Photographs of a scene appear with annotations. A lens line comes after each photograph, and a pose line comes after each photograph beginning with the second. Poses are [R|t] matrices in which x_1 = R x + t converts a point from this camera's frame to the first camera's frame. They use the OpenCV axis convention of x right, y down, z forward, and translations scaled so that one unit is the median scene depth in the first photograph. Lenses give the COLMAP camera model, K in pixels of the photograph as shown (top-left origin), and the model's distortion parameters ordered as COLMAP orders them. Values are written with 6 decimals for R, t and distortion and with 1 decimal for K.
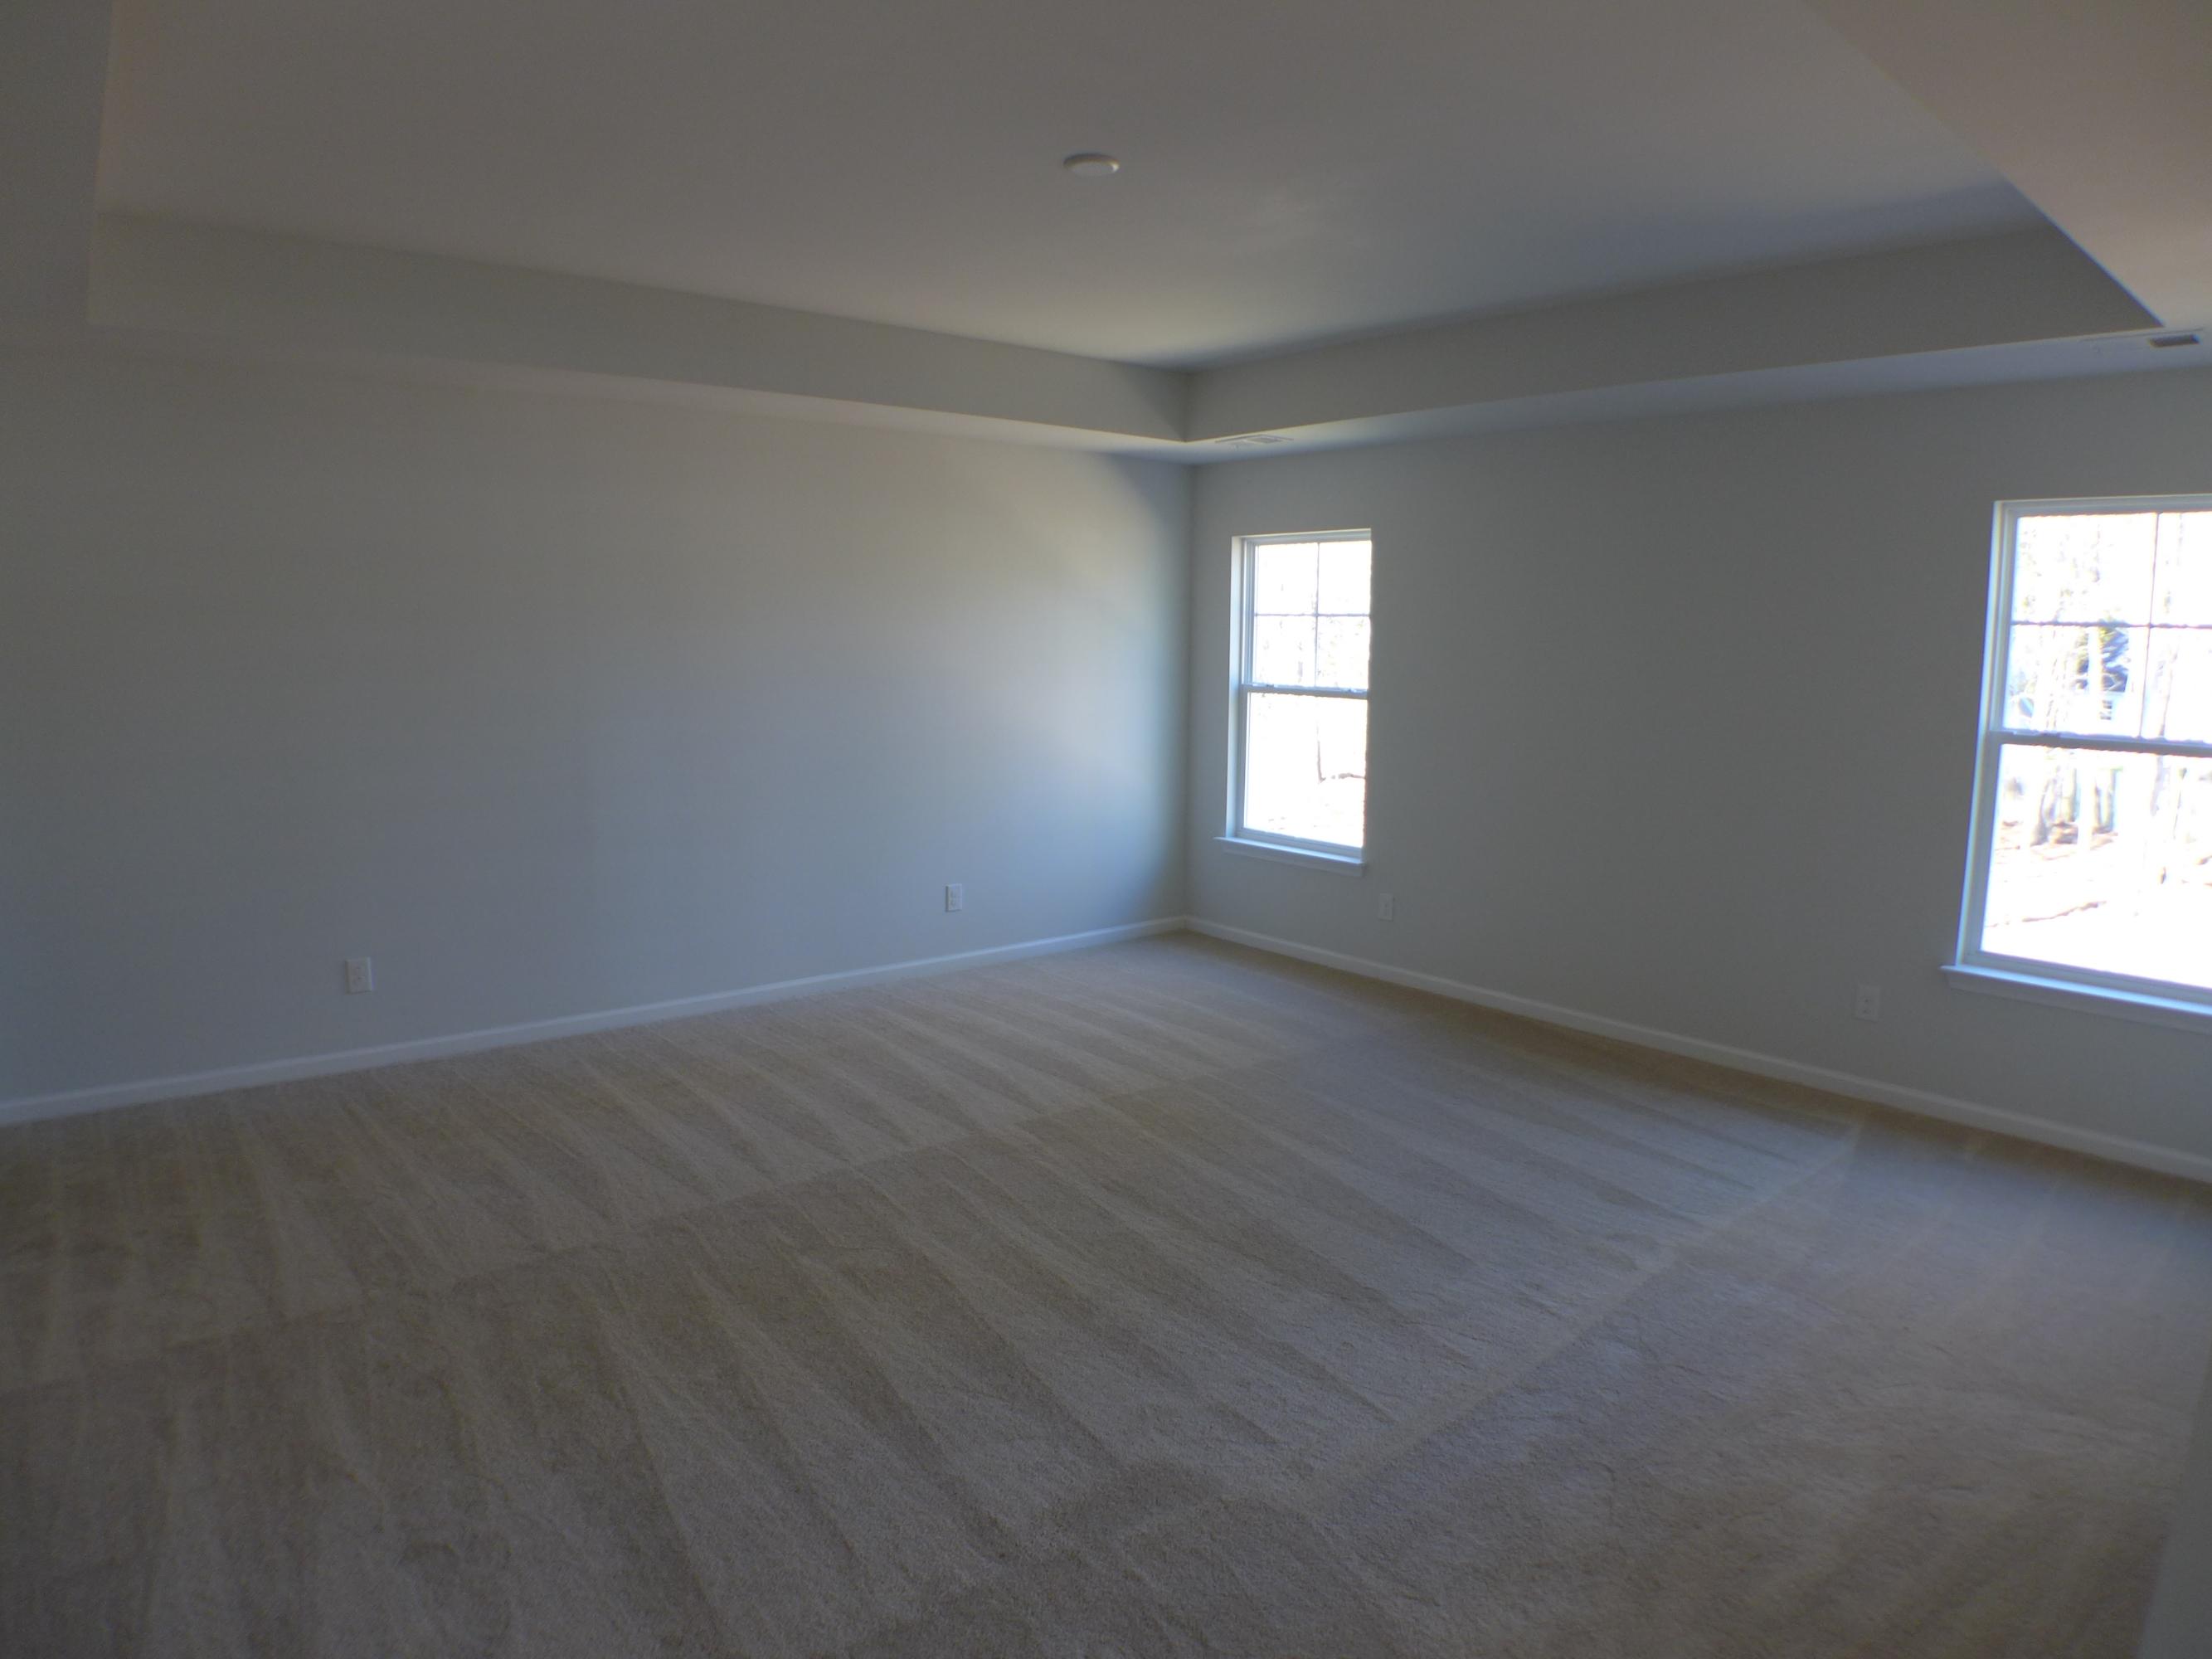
lens RADIAL K [[1337.5, 0, 1099.0], [0, 1337.5, 820.9], [0, 0, 1]] dist [-0.134169, 0.026029]
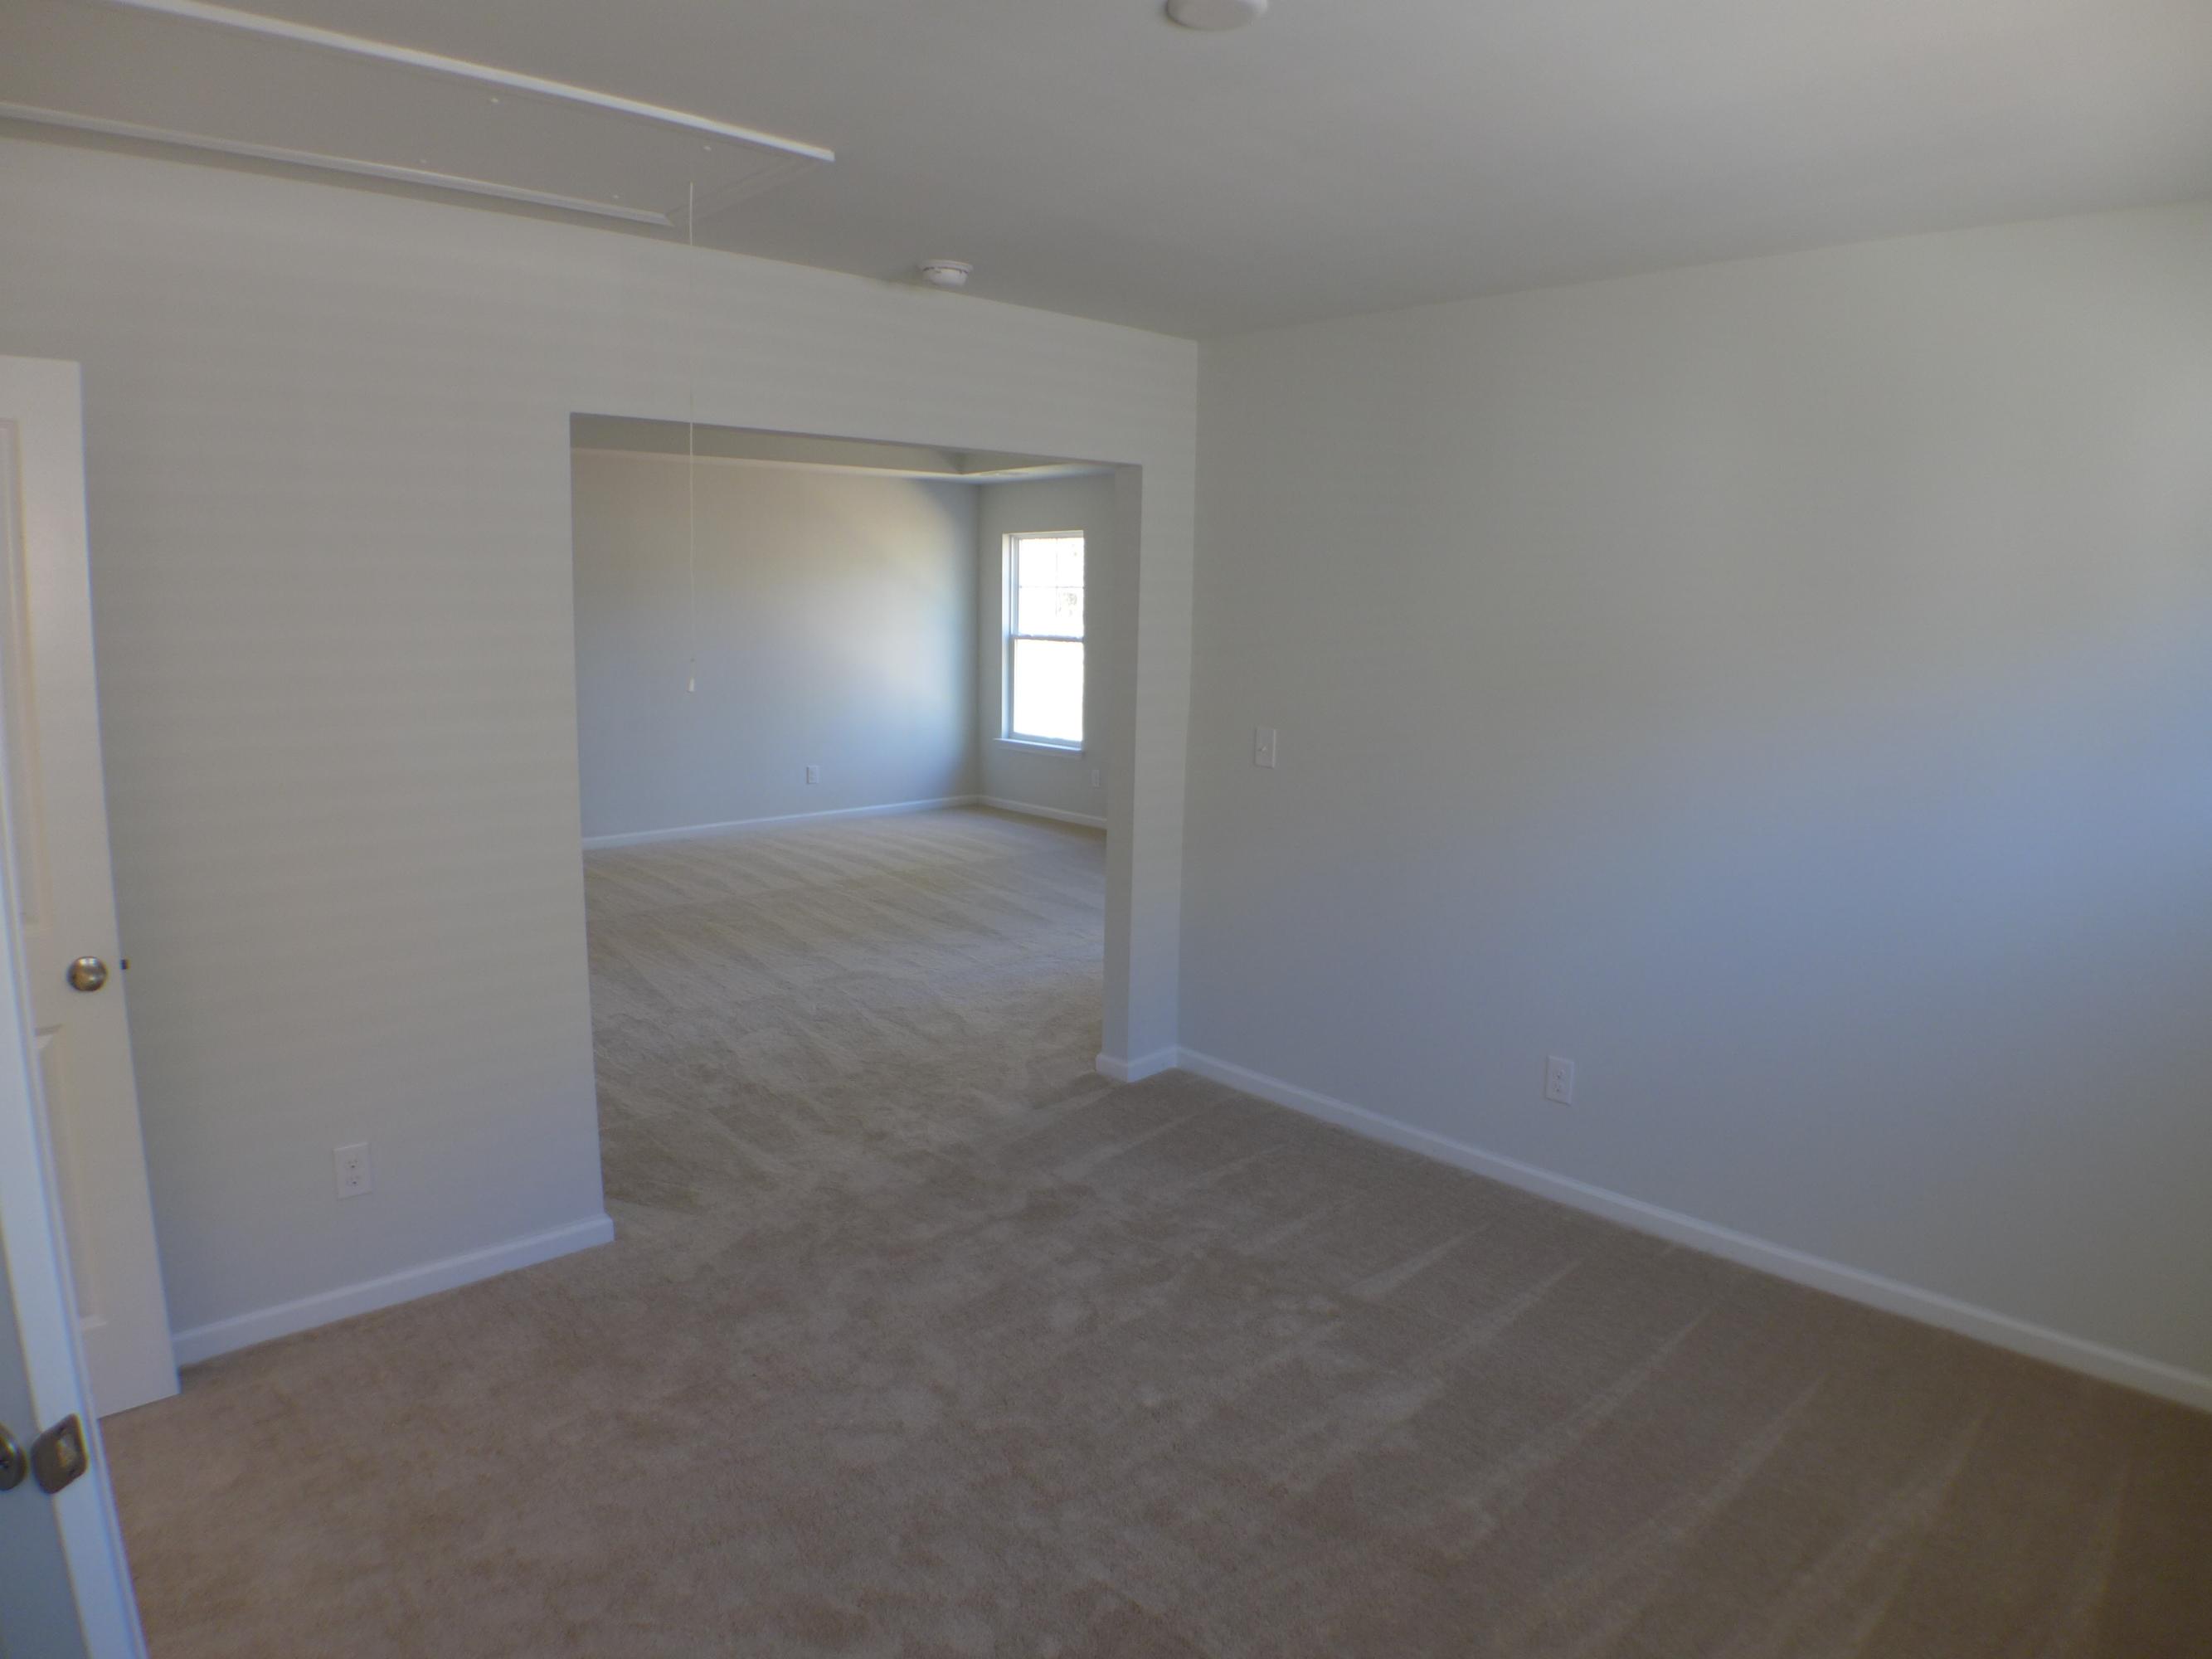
lens RADIAL K [[1337.5, 0, 1116.4], [0, 1337.5, 840.5], [0, 0, 1]] dist [-0.134169, 0.026029]
pose [[0.997586, -0.011894, 0.068411, 0.127382], [0.009097, 0.999116, 0.041047, 0.070000], [-0.068839, -0.040325, 0.996812, -0.516478]]
